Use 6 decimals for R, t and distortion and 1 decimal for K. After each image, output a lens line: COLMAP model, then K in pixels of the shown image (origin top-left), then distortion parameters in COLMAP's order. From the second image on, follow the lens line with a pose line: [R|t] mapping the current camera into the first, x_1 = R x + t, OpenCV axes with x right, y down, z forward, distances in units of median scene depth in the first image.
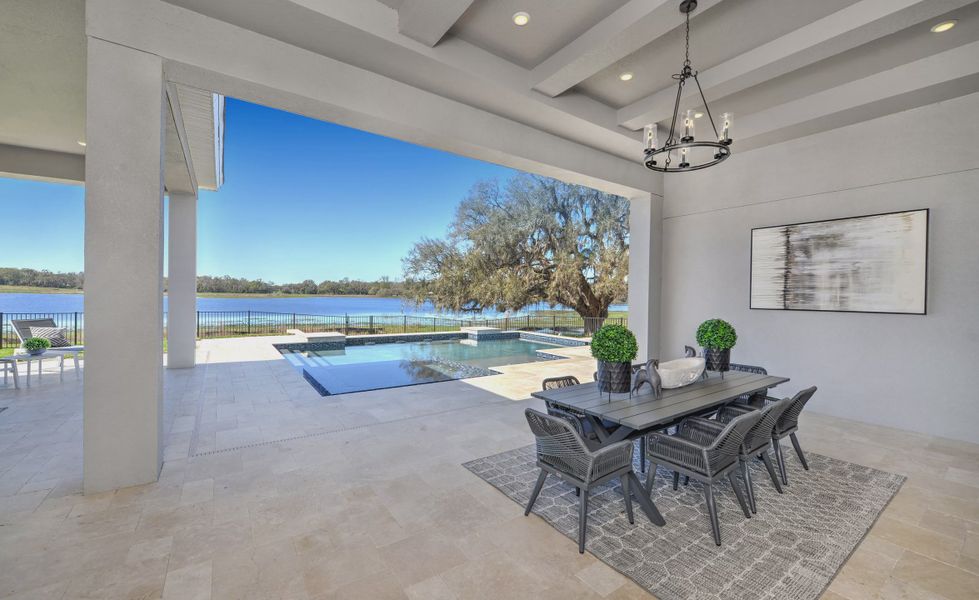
lens RADIAL K [[387.1, 0, 488.6], [0, 387.1, 299.2], [0, 0, 1]] dist [-0.002880, -0.000617]
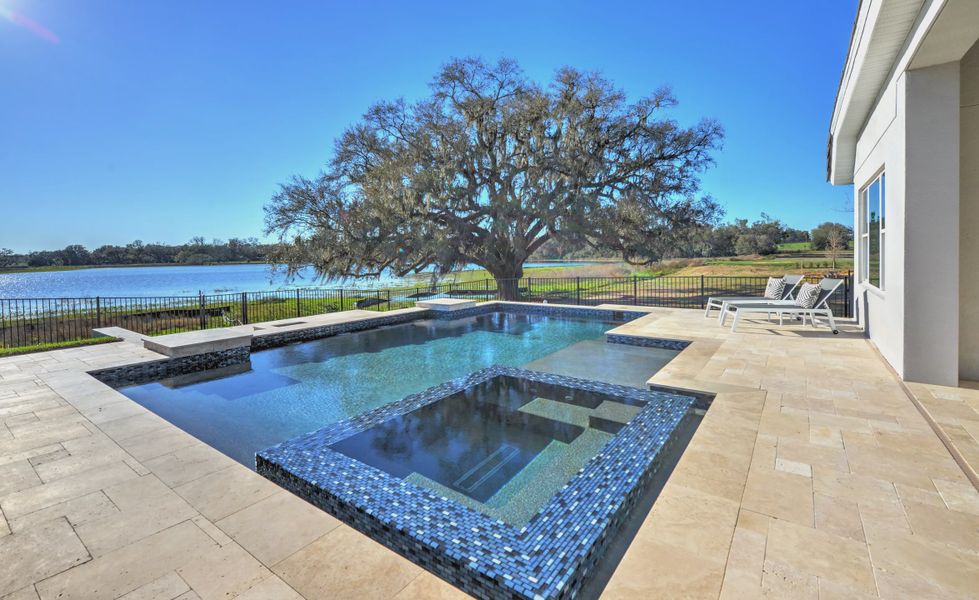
lens RADIAL K [[425.9, 0, 493.3], [0, 425.9, 270.6], [0, 0, 1]] dist [-0.003485, -0.001673]
pose [[0.941283, -0.044396, 0.334688, -0.585018], [0.035734, 0.998849, 0.031998, 0.002379], [-0.335723, -0.018160, 0.941786, 0.816481]]
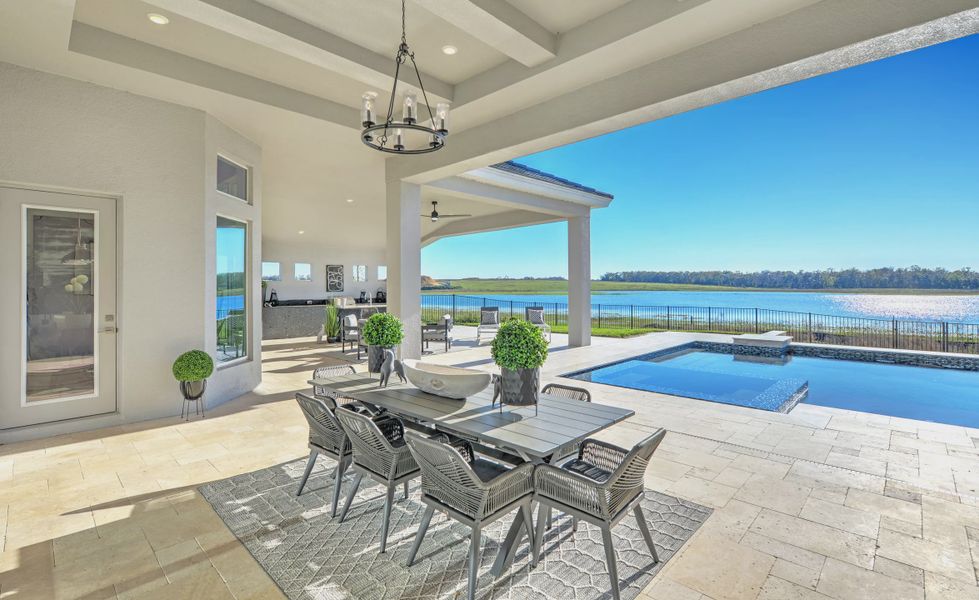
lens RADIAL K [[446.0, 0, 502.9], [0, 446.0, 279.4], [0, 0, 1]] dist [-0.008765, -0.000032]
pose [[0.220696, -0.034307, -0.974739, 0.909975], [-0.002848, 0.999354, -0.035819, 0.007340], [0.975339, 0.010681, 0.220455, 0.574189]]
